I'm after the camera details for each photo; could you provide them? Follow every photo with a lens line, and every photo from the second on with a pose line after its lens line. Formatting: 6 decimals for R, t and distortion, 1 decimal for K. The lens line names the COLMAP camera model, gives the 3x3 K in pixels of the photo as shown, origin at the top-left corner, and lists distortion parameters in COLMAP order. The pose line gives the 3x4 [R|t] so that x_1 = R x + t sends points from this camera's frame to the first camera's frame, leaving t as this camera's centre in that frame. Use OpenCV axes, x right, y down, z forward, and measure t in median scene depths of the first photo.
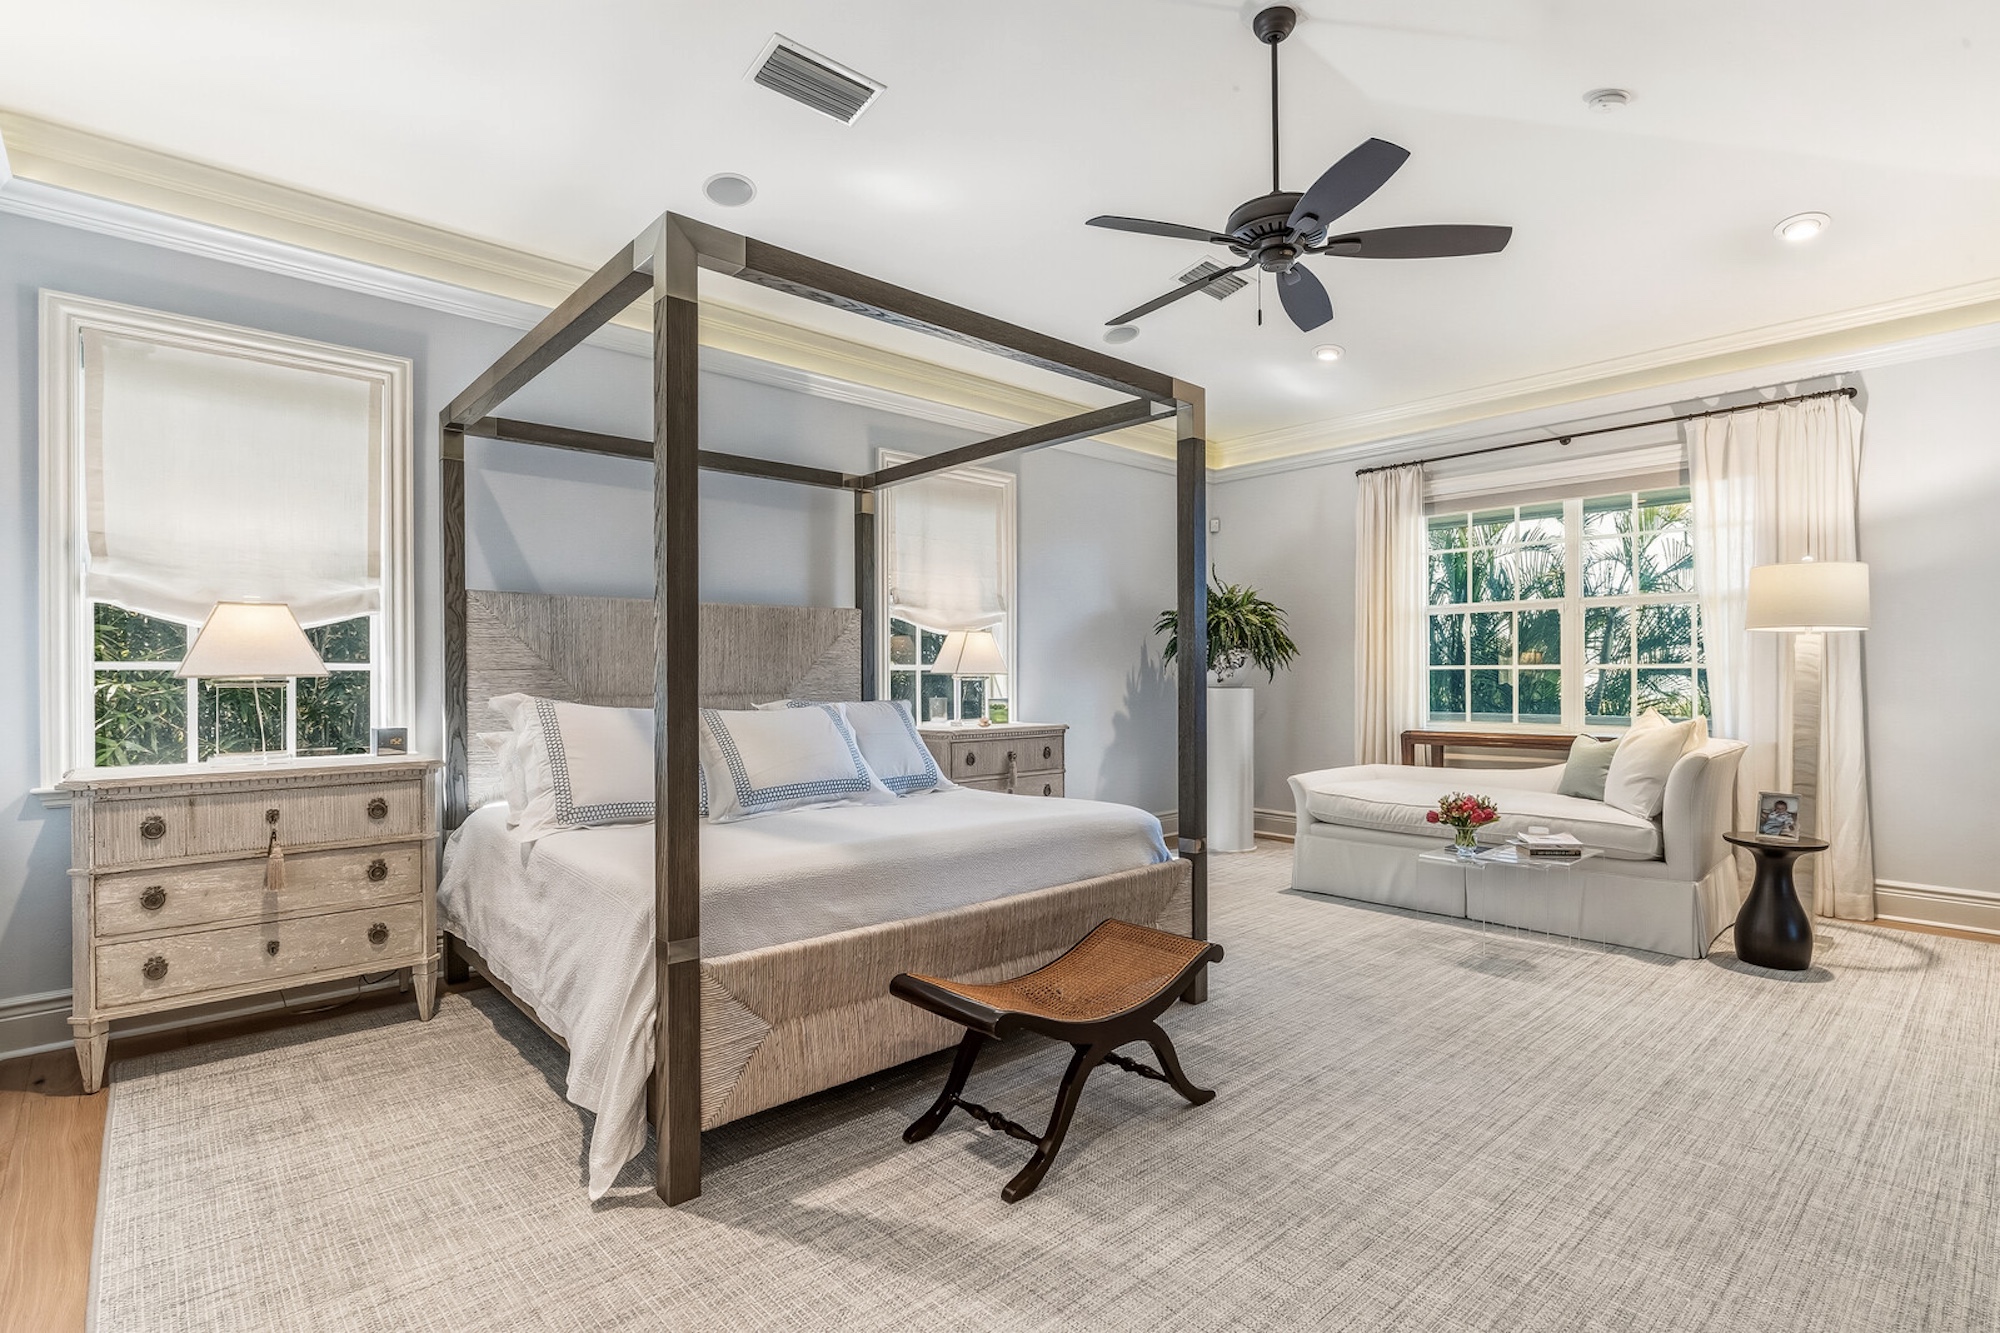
lens RADIAL K [[956.2, 0, 1003.1], [0, 956.2, 675.2], [0, 0, 1]] dist [-0.004345, -0.000253]
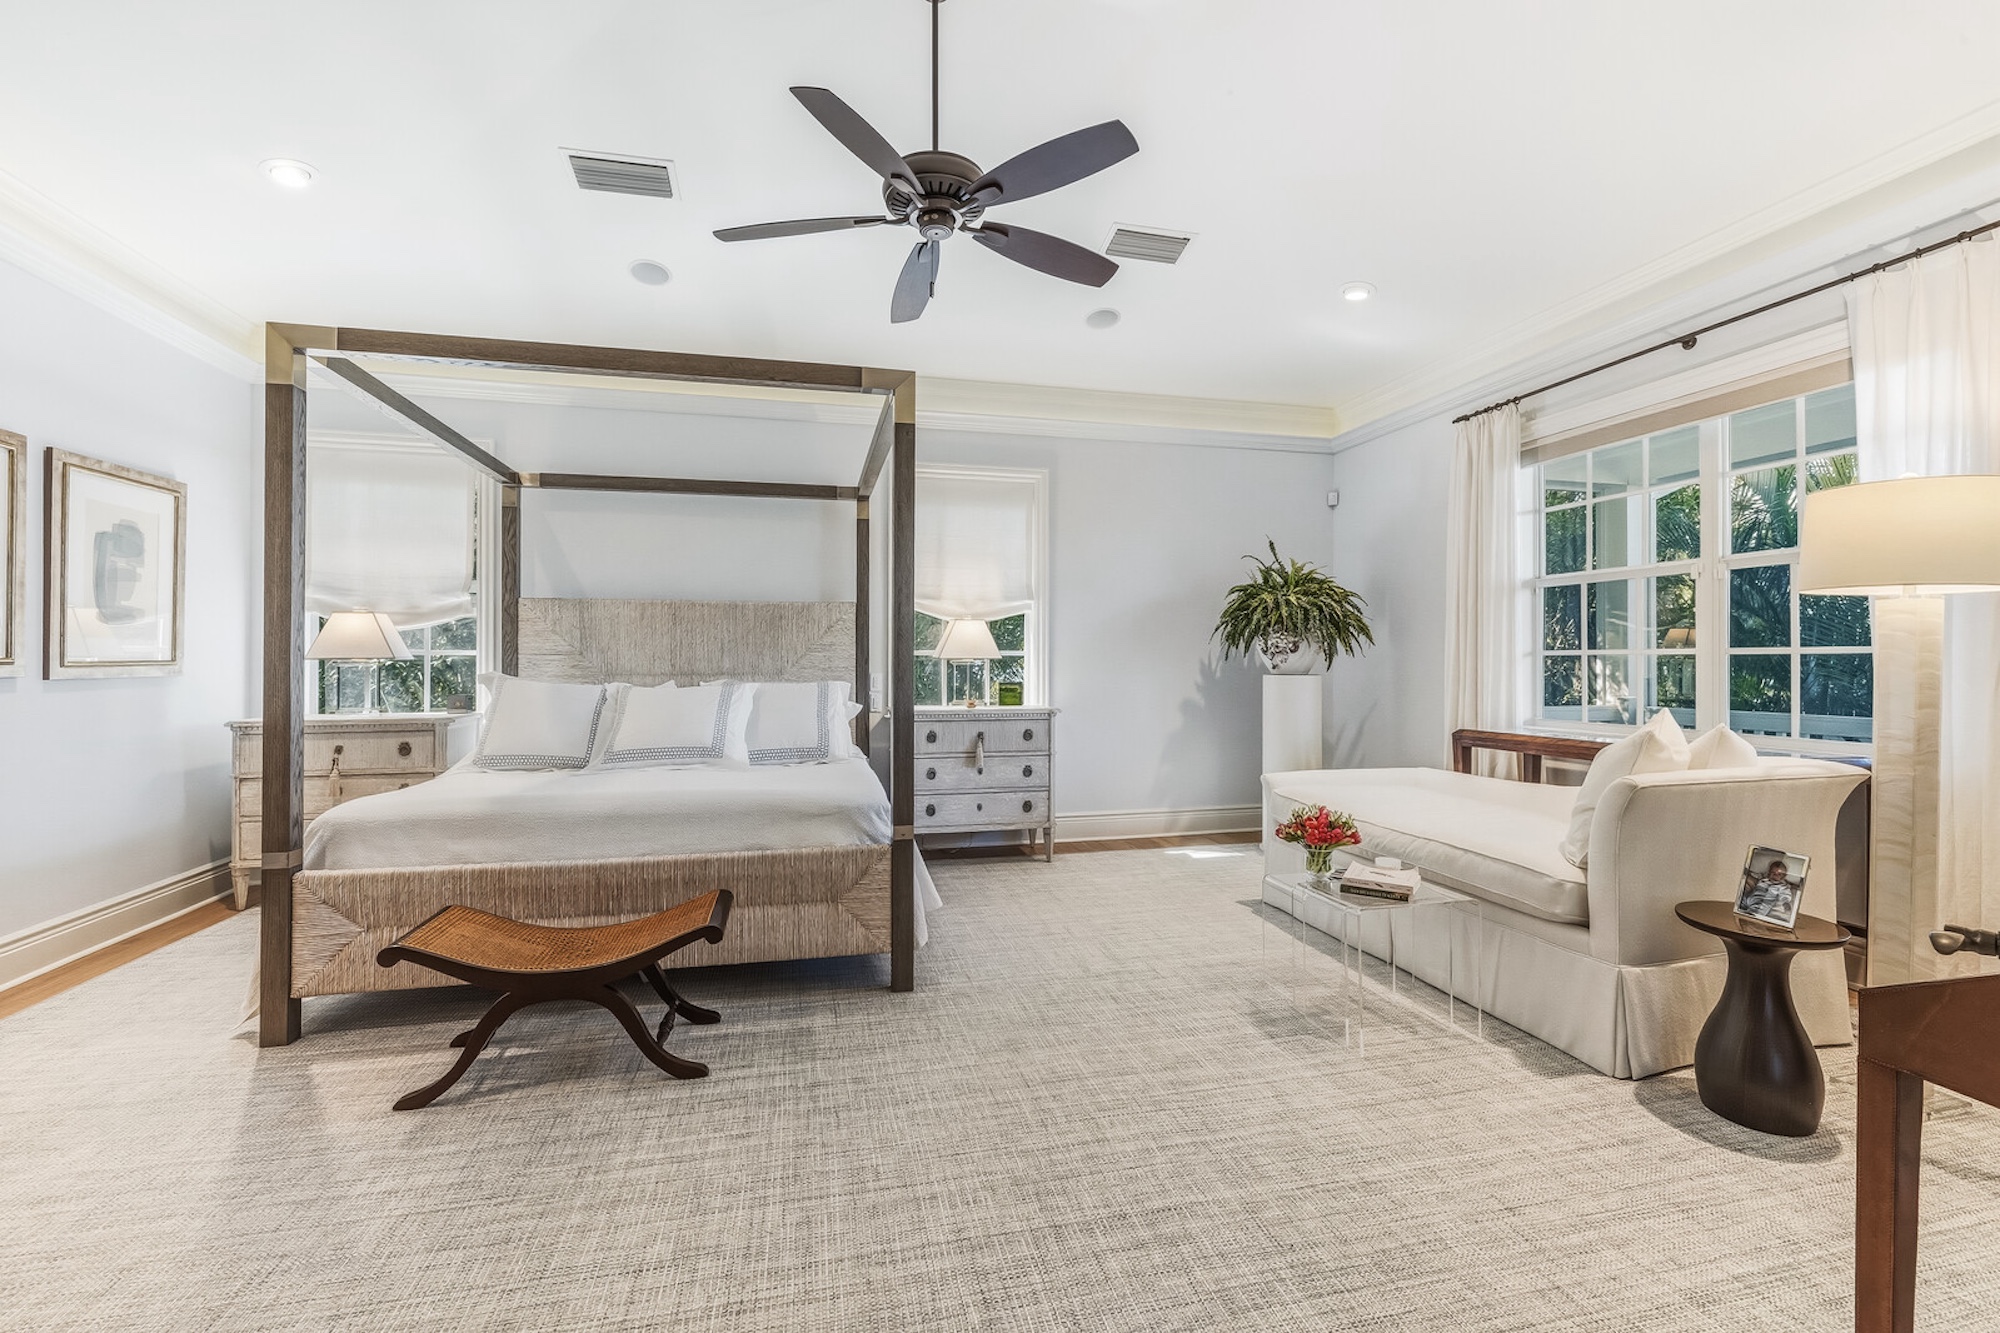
lens RADIAL K [[844.3, 0, 996.6], [0, 844.3, 655.1], [0, 0, 1]] dist [-0.000179, -0.000313]
pose [[0.871070, 0.000378, -0.491159, 0.634296], [-0.003484, 0.999979, -0.005409, -0.001046], [0.491147, 0.006422, 0.871053, 0.250806]]
